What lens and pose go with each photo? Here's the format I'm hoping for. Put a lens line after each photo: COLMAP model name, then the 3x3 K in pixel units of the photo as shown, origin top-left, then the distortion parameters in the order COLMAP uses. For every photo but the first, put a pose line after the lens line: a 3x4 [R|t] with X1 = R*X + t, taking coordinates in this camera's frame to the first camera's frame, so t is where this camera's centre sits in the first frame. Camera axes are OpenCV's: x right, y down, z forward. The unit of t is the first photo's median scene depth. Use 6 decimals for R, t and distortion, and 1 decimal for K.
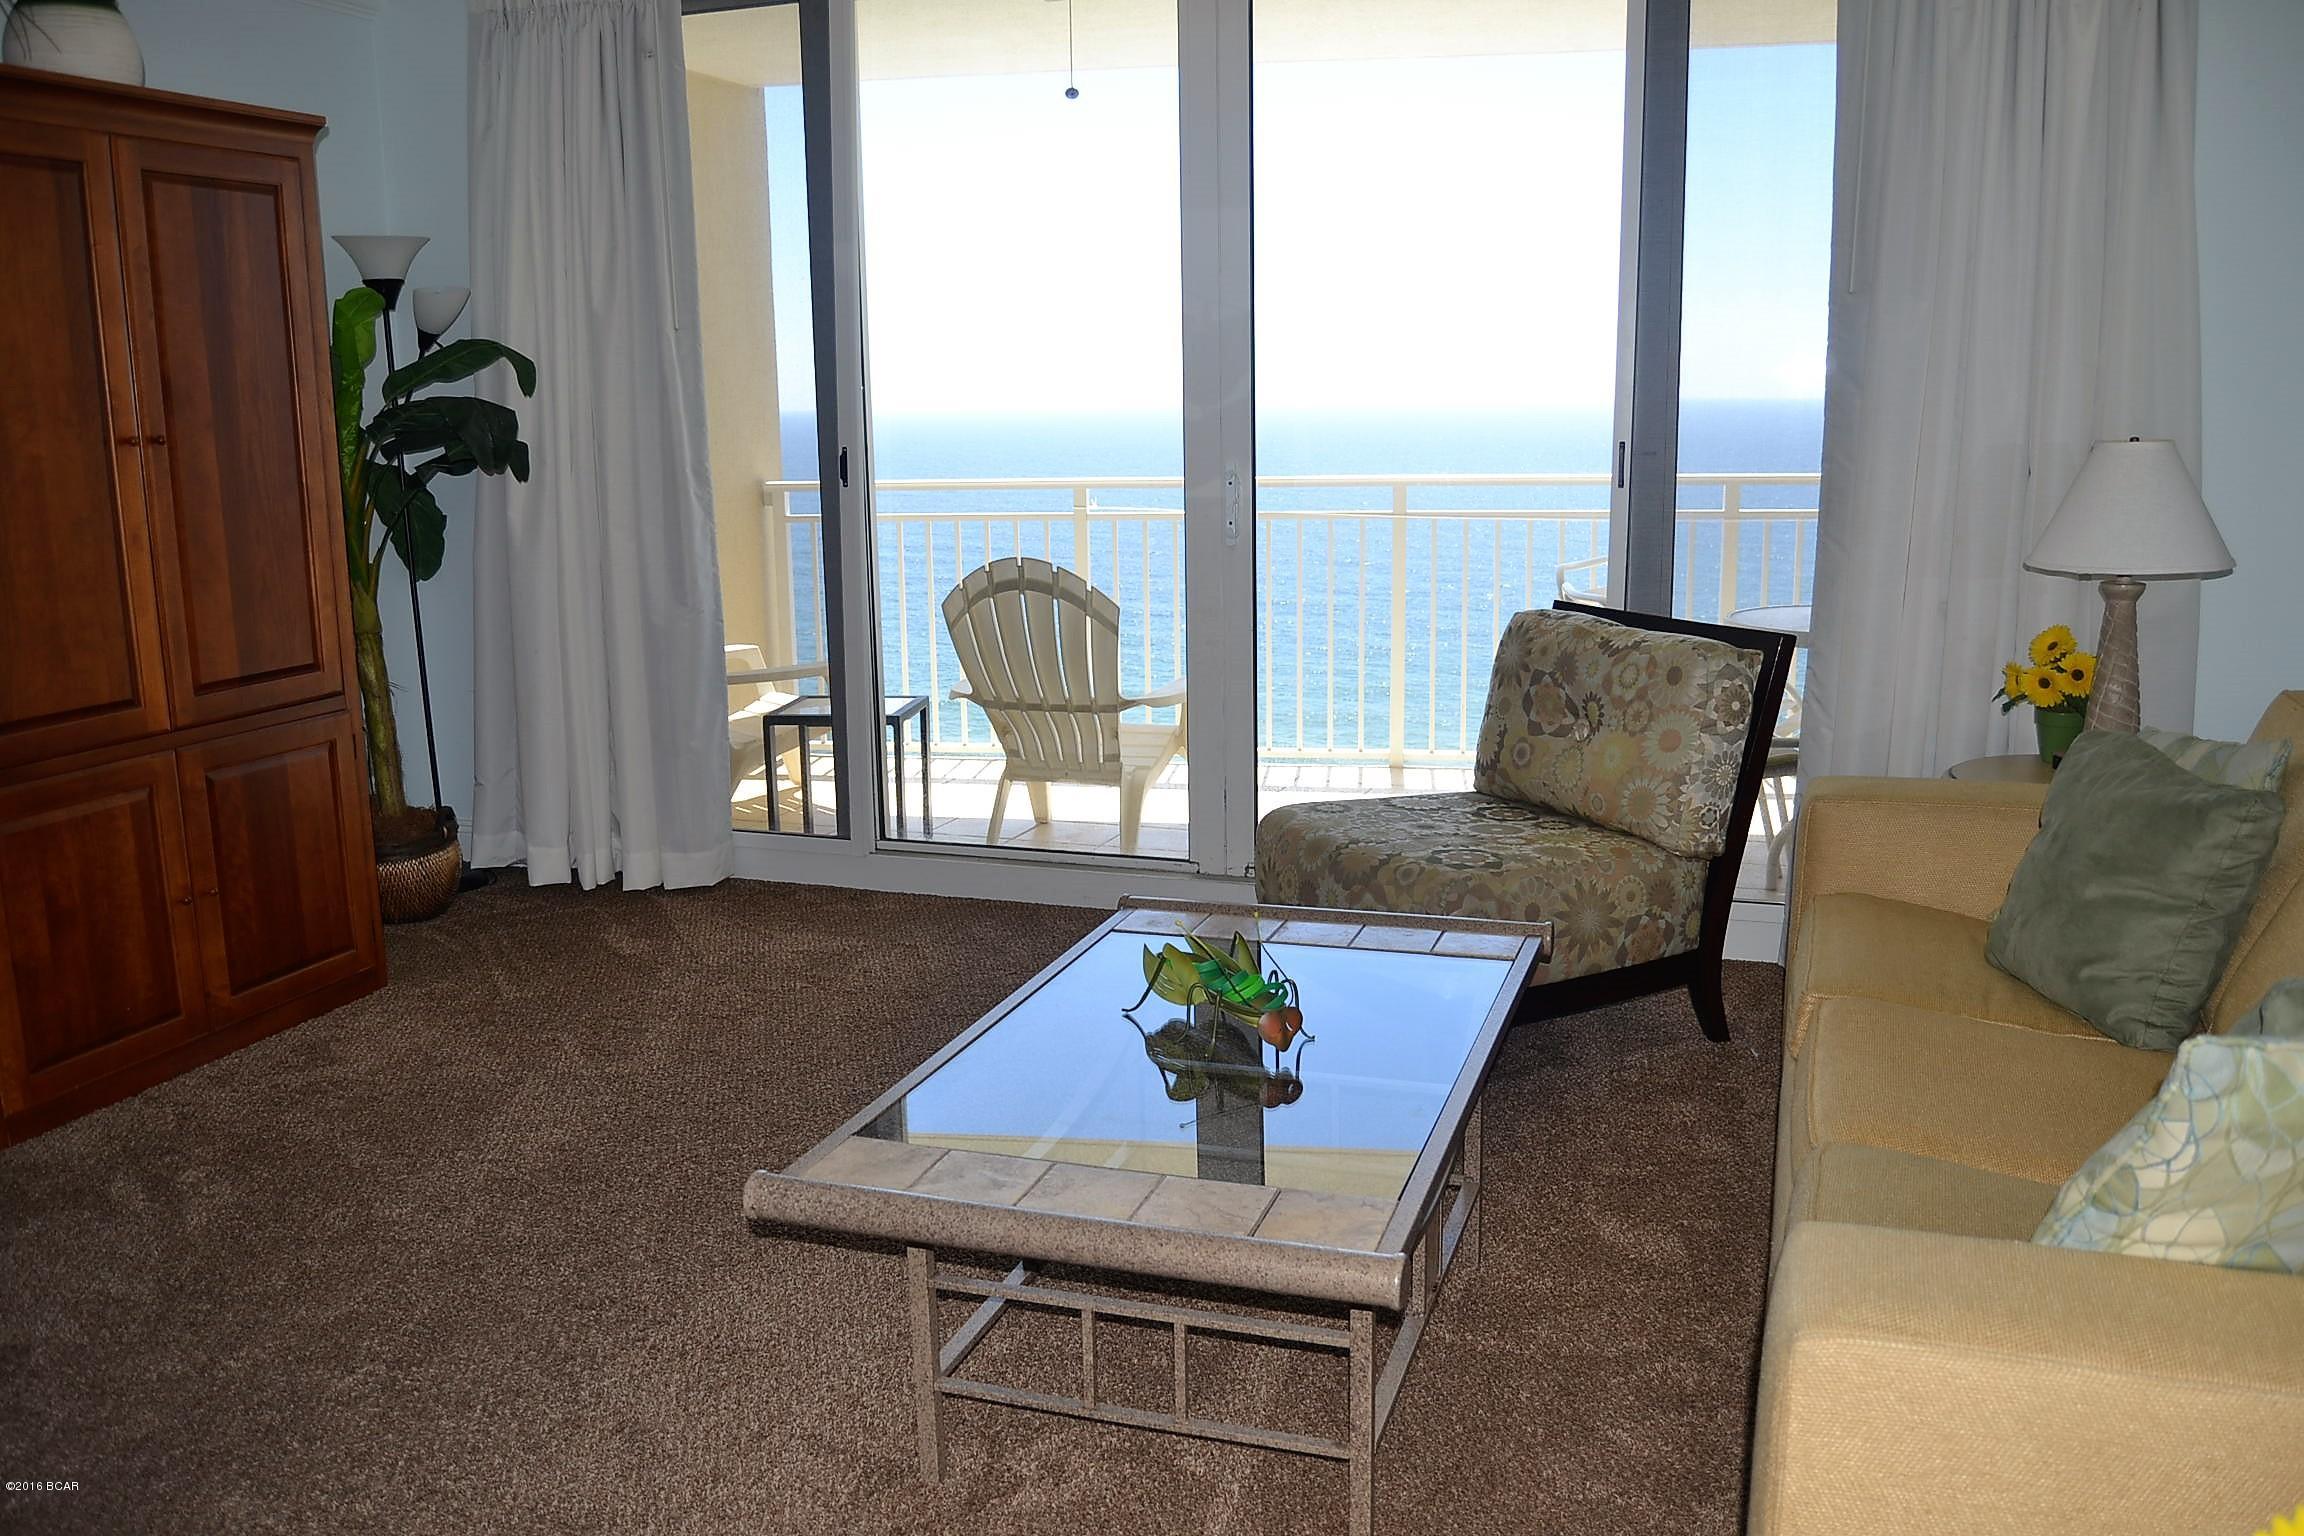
lens RADIAL K [[1802.3, 0, 1152.0], [0, 1802.3, 768.0], [0, 0, 1]] dist [-0.115328, 0.052411]
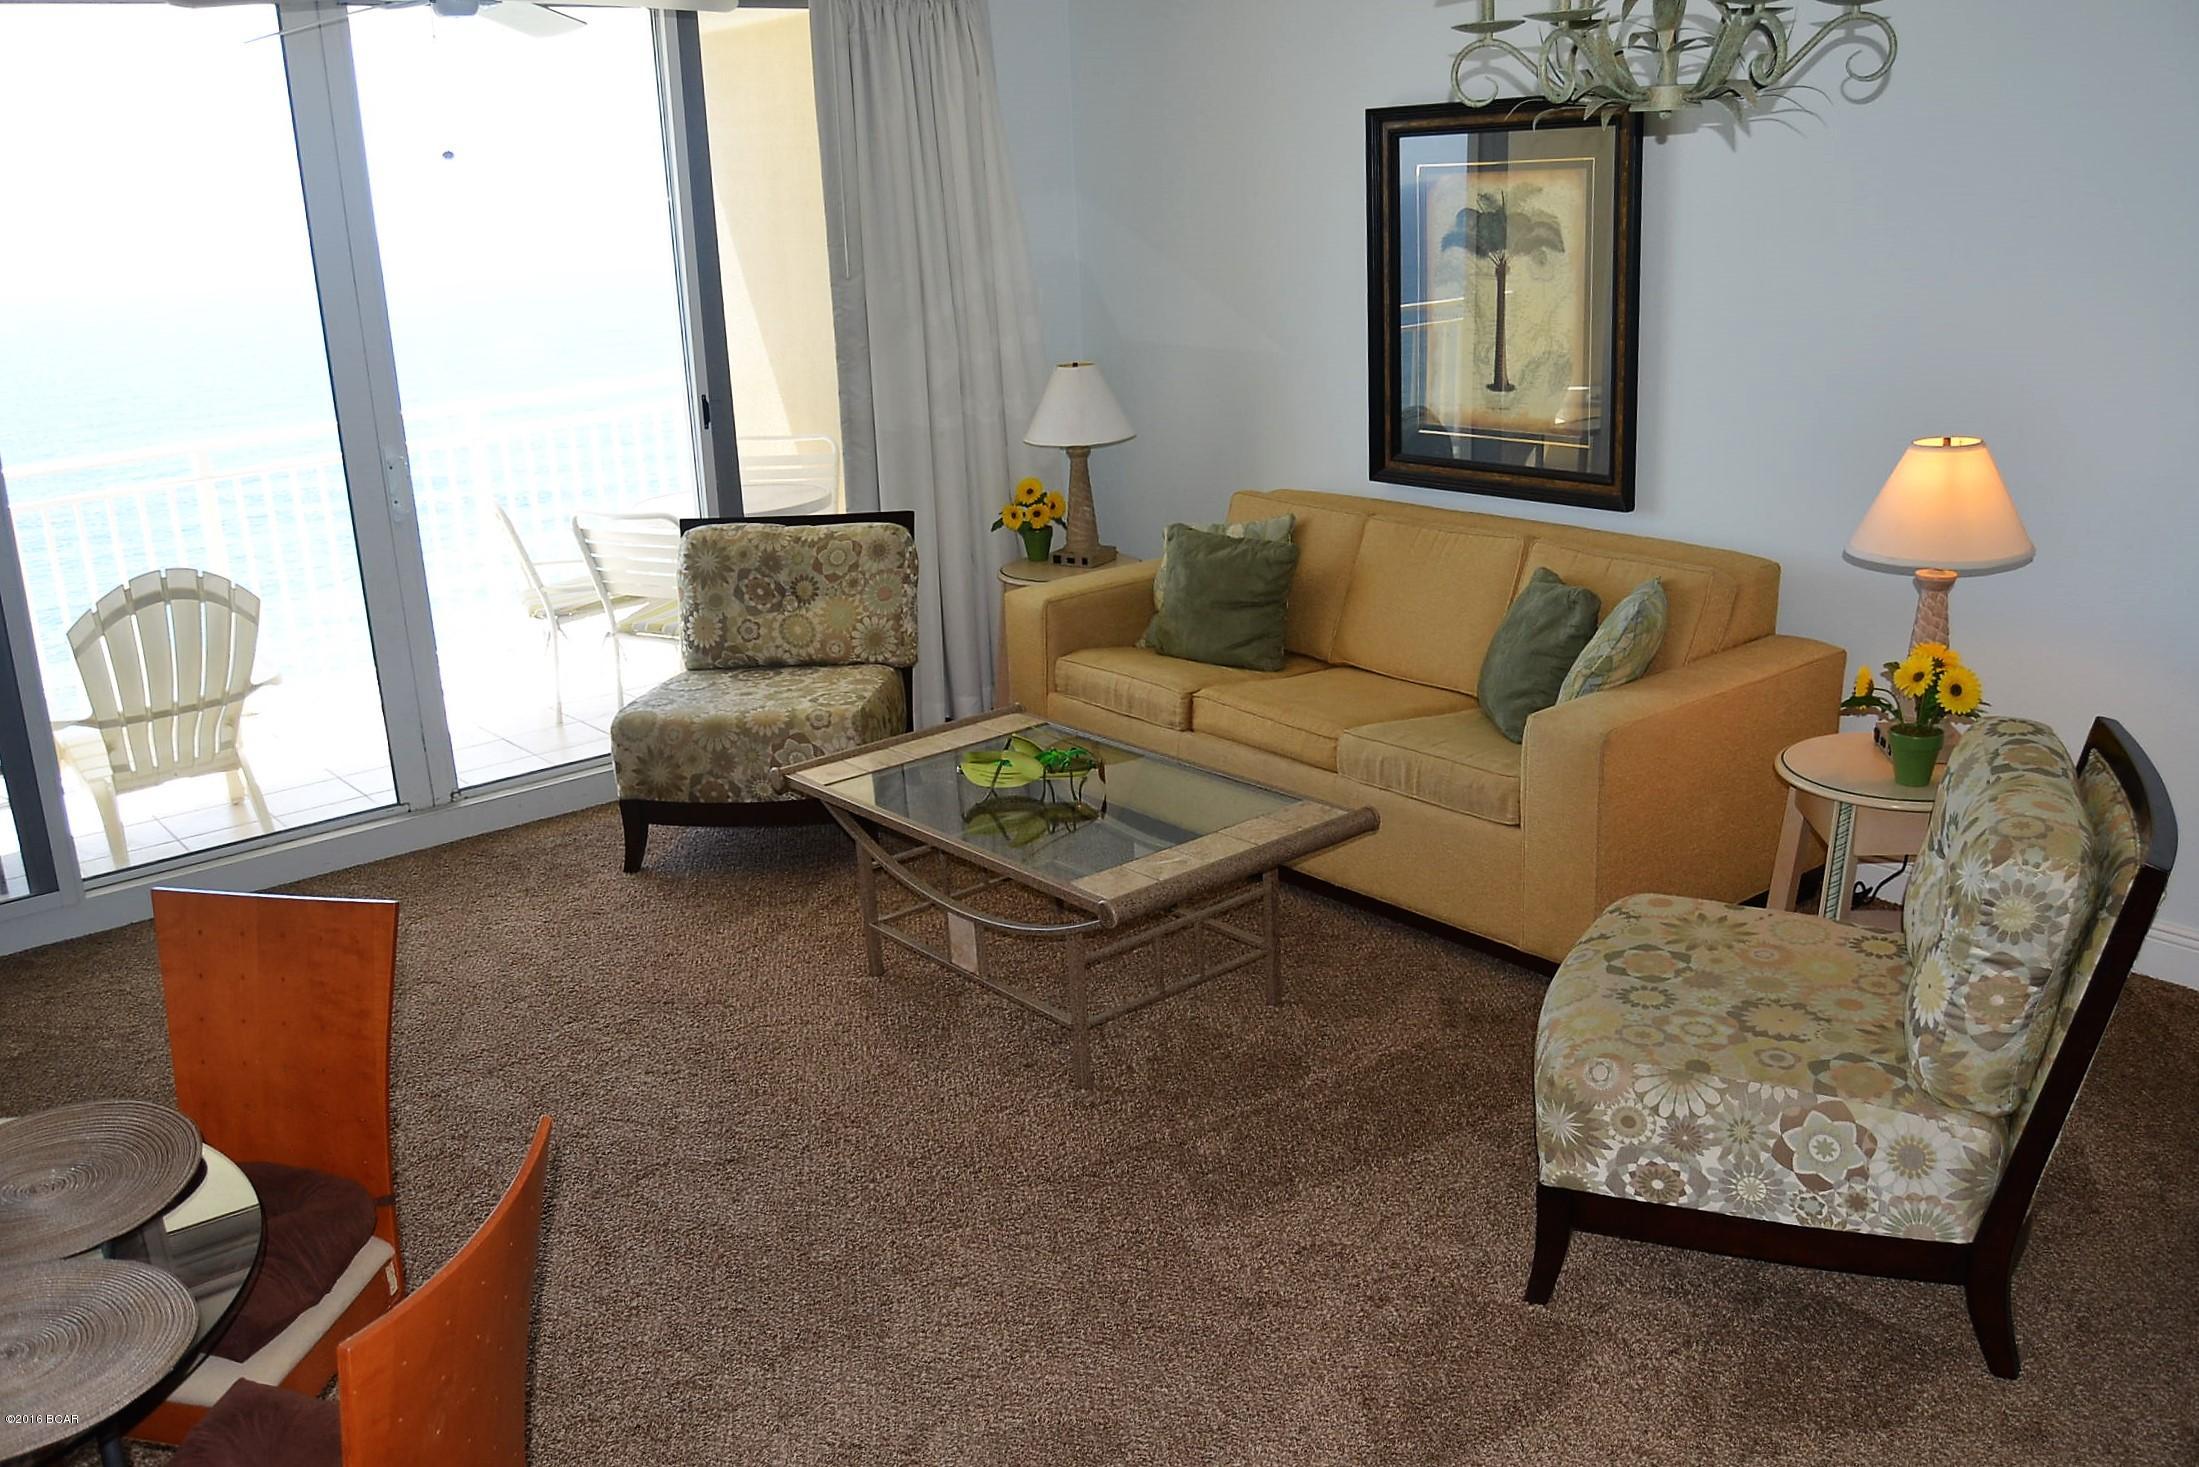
lens RADIAL K [[1781.2, 0, 1099.5], [0, 1781.2, 733.5], [0, 0, 1]] dist [-0.076123, 0.010986]
pose [[0.513245, -0.252937, 0.820124, -0.686595], [0.205388, 0.964017, 0.168780, -0.091993], [-0.833304, 0.081818, 0.546727, 0.027249]]
